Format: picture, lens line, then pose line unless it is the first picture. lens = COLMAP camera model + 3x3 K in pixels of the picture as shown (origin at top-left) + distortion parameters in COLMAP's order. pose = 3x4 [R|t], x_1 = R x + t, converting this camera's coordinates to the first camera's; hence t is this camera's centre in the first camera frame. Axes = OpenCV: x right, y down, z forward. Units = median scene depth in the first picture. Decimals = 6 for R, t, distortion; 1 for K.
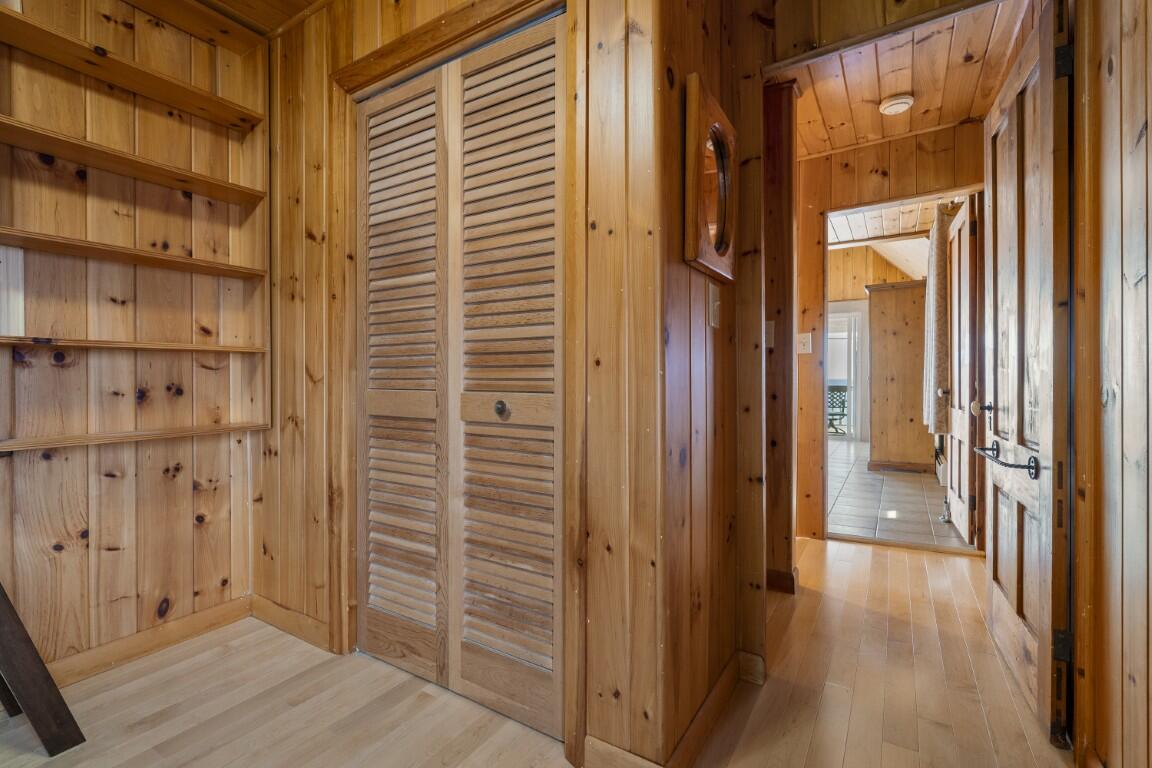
lens RADIAL K [[523.4, 0, 582.2], [0, 523.4, 384.9], [0, 0, 1]] dist [-0.000980, 0.000807]
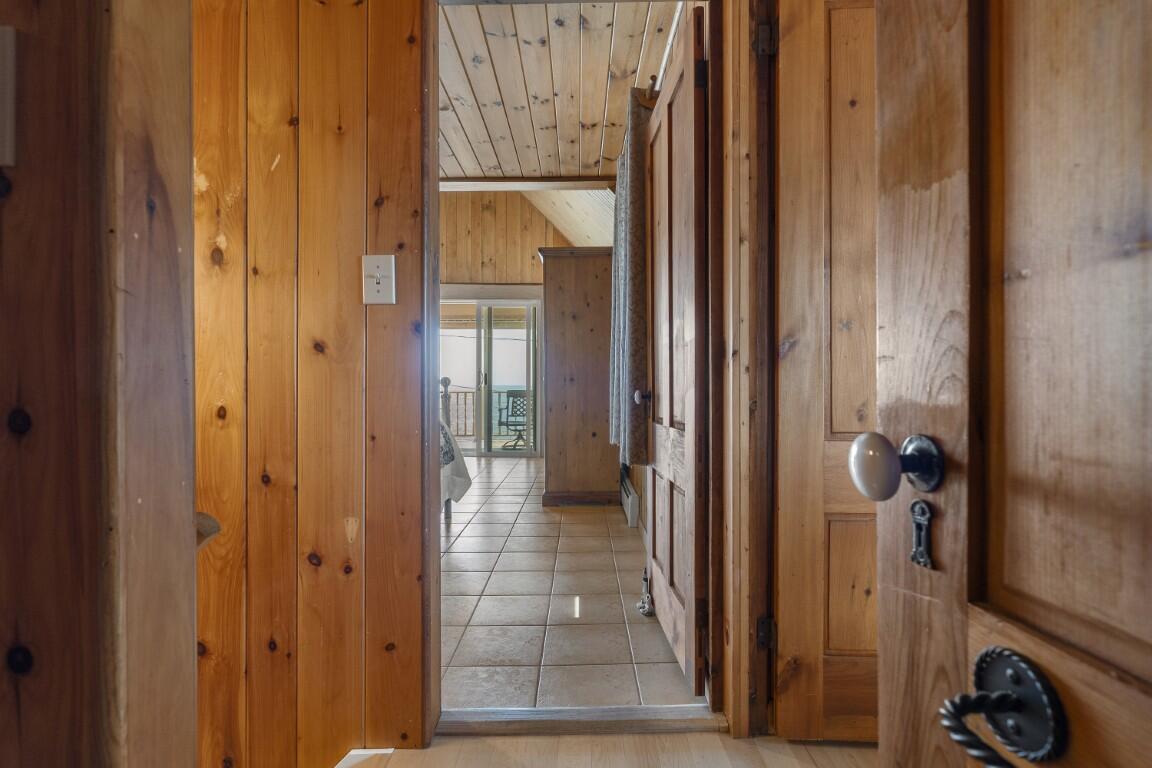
lens RADIAL K [[565.1, 0, 578.4], [0, 565.1, 387.6], [0, 0, 1]] dist [0.000190, 0.000006]
pose [[0.857778, 0.000884, 0.514020, 0.216405], [0.002277, 0.999982, -0.005520, 0.005410], [-0.514016, 0.005906, 0.857760, 0.352921]]
